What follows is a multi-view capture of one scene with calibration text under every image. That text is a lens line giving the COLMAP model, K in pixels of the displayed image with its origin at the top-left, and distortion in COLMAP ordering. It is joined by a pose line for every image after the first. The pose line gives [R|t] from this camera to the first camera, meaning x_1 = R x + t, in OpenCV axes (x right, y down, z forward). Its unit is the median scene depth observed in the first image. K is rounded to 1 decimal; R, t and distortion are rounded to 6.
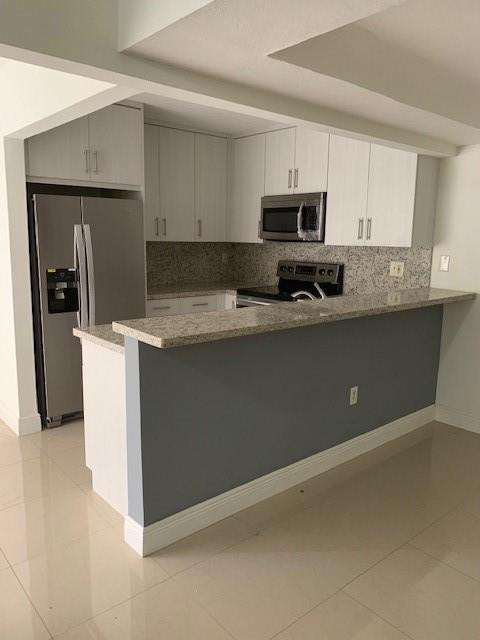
lens RADIAL K [[495.4, 0, 239.2], [0, 495.4, 320.3], [0, 0, 1]] dist [0.039040, -0.071778]
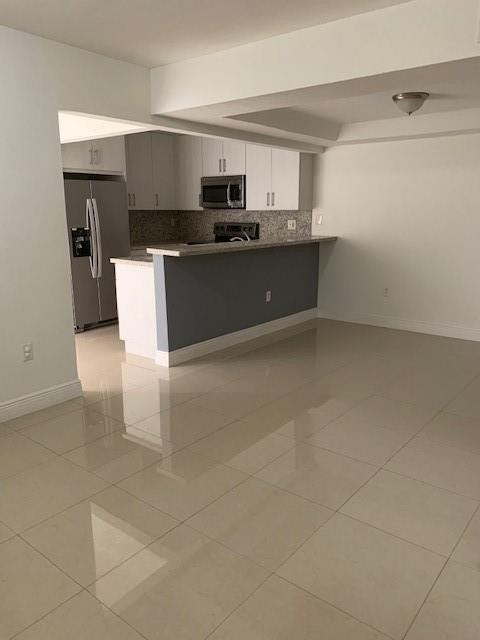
lens RADIAL K [[495.4, 0, 247.2], [0, 495.4, 328.4], [0, 0, 1]] dist [0.039040, -0.071778]
pose [[0.981468, -0.061568, 0.181465, -0.127697], [0.049217, 0.996204, 0.071801, 0.104470], [-0.185196, -0.061539, 0.980773, -0.539297]]
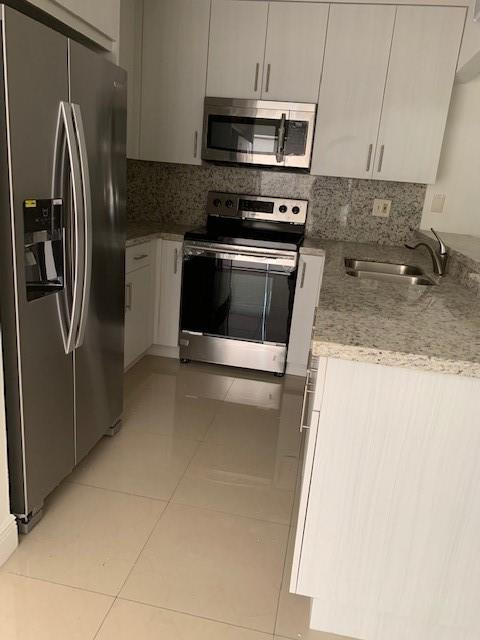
lens RADIAL K [[495.4, 0, 241.7], [0, 495.4, 322.6], [0, 0, 1]] dist [0.039040, -0.071778]
pose [[0.778005, -0.125825, 0.615529, -0.439679], [0.035481, 0.986976, 0.156909, -0.049937], [-0.627255, -0.100236, 0.772336, 0.454616]]
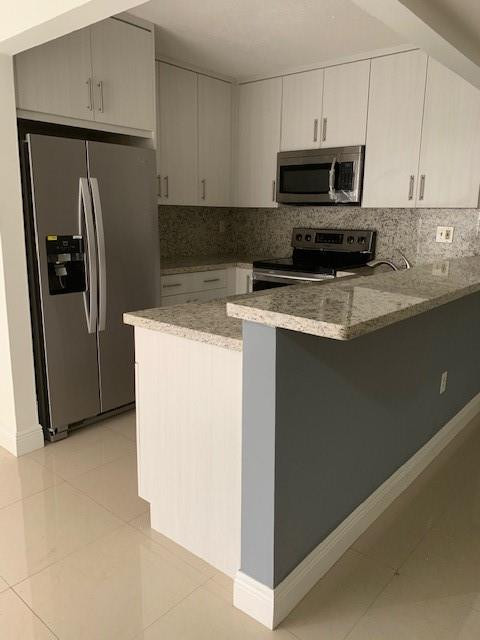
lens RADIAL K [[495.4, 0, 239.9], [0, 495.4, 320.9], [0, 0, 1]] dist [0.039040, -0.071778]
pose [[0.988157, -0.034400, 0.149537, -0.180620], [0.027415, 0.998446, 0.048527, -0.002531], [-0.150974, -0.043852, 0.987565, 0.172265]]
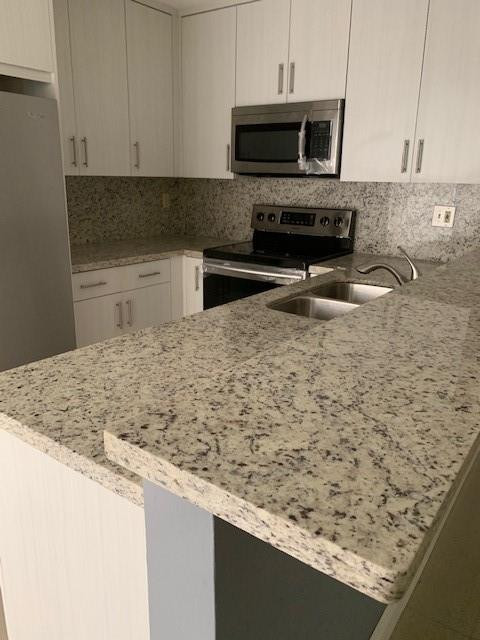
lens RADIAL K [[495.4, 0, 238.7], [0, 495.4, 317.2], [0, 0, 1]] dist [0.039040, -0.071778]
pose [[0.973701, -0.059883, 0.219821, -0.125999], [0.035224, 0.992806, 0.114432, -0.052516], [-0.225092, -0.103680, 0.968806, 0.369713]]
